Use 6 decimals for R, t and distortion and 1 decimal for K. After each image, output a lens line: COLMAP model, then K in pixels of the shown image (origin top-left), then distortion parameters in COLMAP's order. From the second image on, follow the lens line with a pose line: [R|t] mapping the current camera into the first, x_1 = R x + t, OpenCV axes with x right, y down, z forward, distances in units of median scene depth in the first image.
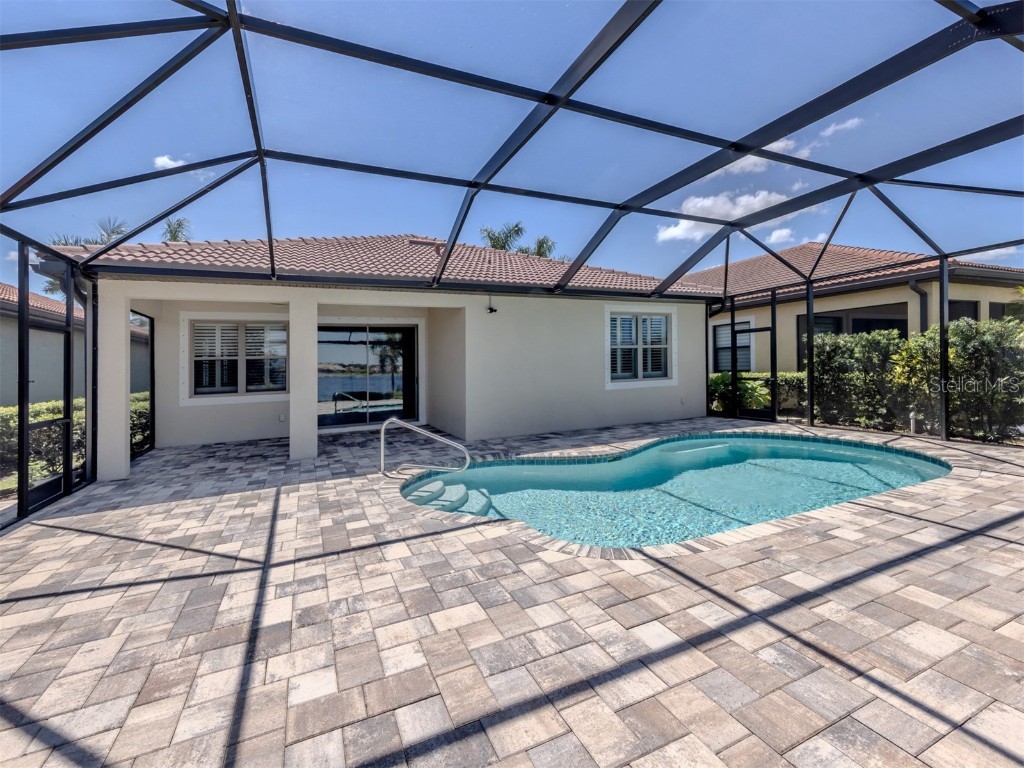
lens RADIAL K [[473.5, 0, 512.0], [0, 473.5, 384.0], [0, 0, 1]] dist [0.007921, 0.000003]
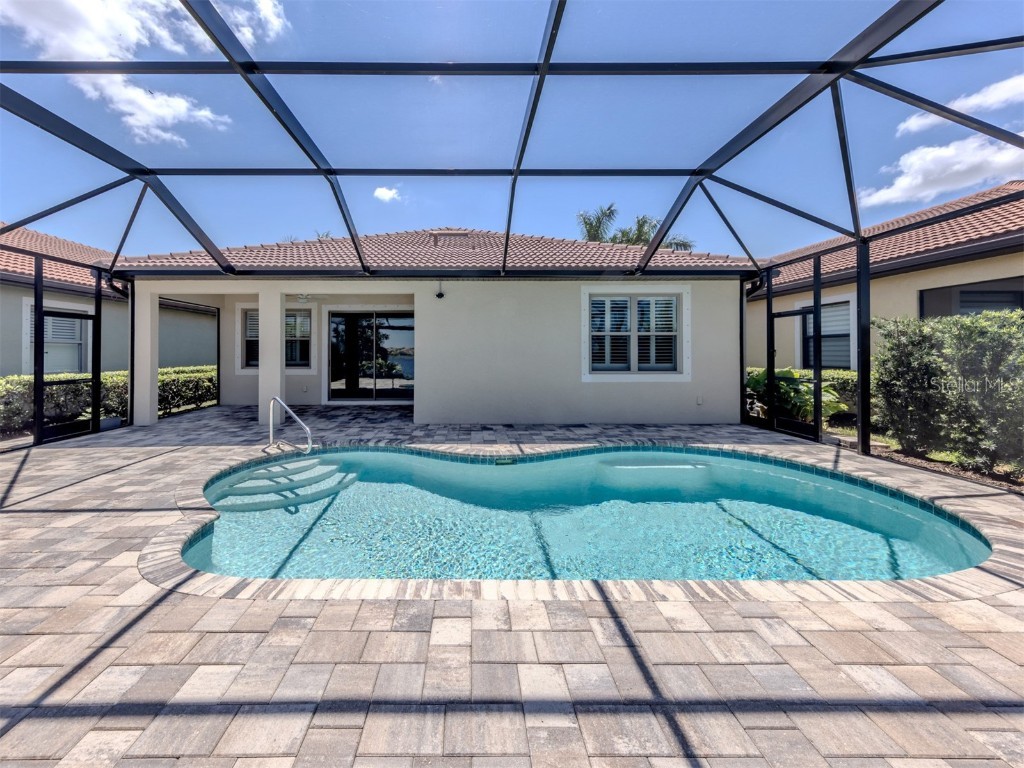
lens RADIAL K [[435.0, 0, 510.0], [0, 435.0, 359.9], [0, 0, 1]] dist [0.004308, -0.000022]
pose [[0.899502, 0.038249, -0.435239, 0.456937], [-0.043744, 0.999039, -0.002610, -0.022620], [0.434721, 0.021387, 0.900311, 0.225712]]
